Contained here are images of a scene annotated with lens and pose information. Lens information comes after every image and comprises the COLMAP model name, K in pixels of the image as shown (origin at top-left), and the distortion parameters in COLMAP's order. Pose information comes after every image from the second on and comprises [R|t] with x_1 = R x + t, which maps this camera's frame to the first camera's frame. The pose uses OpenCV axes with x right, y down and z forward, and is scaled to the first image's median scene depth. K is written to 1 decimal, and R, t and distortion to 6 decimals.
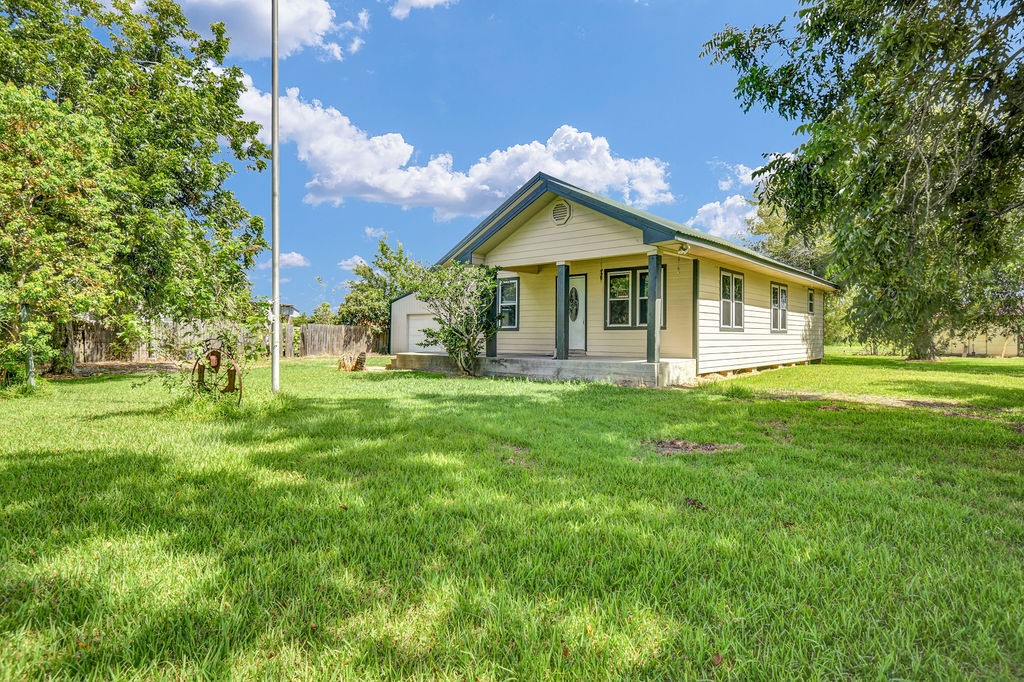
lens RADIAL K [[562.2, 0, 512.0], [0, 562.2, 341.0], [0, 0, 1]] dist [-0.001928, -0.000266]
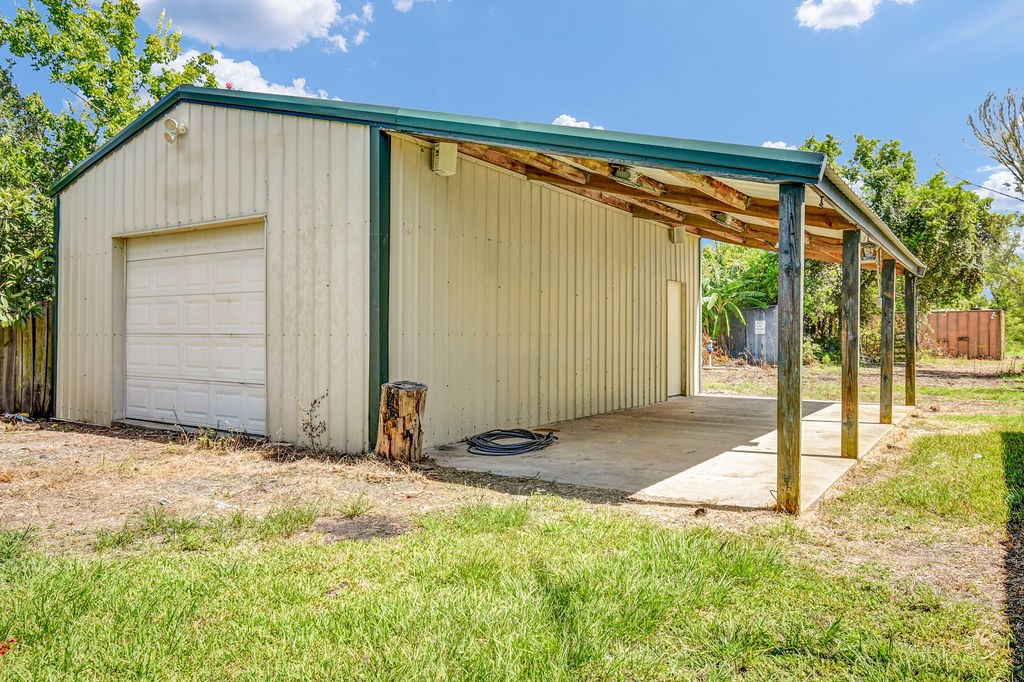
lens RADIAL K [[730.2, 0, 512.0], [0, 730.2, 341.0], [0, 0, 1]] dist [-0.004328, -0.002002]
pose [[0.992239, -0.000560, 0.124348, -0.148332], [0.000989, 0.999994, -0.003388, -0.013779], [-0.124345, 0.003485, 0.992233, 1.470143]]
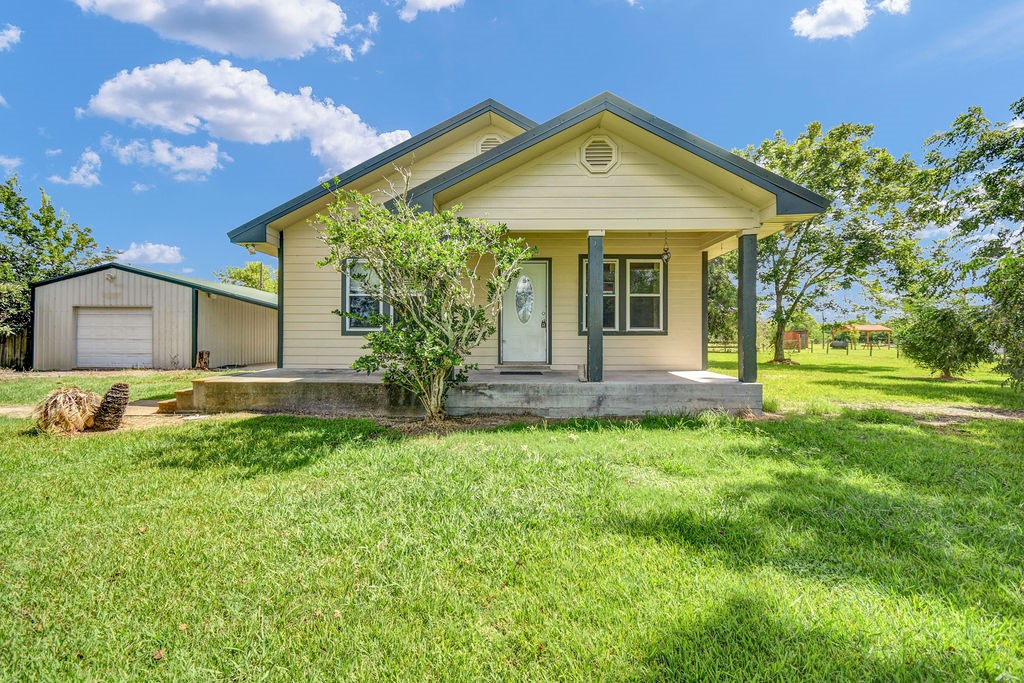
lens RADIAL K [[456.6, 0, 526.8], [0, 456.6, 338.5], [0, 0, 1]] dist [-0.000493, -0.000719]
pose [[0.760591, -0.001656, 0.649229, -0.275854], [0.005267, 0.999980, -0.003619, -0.013278], [-0.649210, 0.006172, 0.760584, 0.569081]]
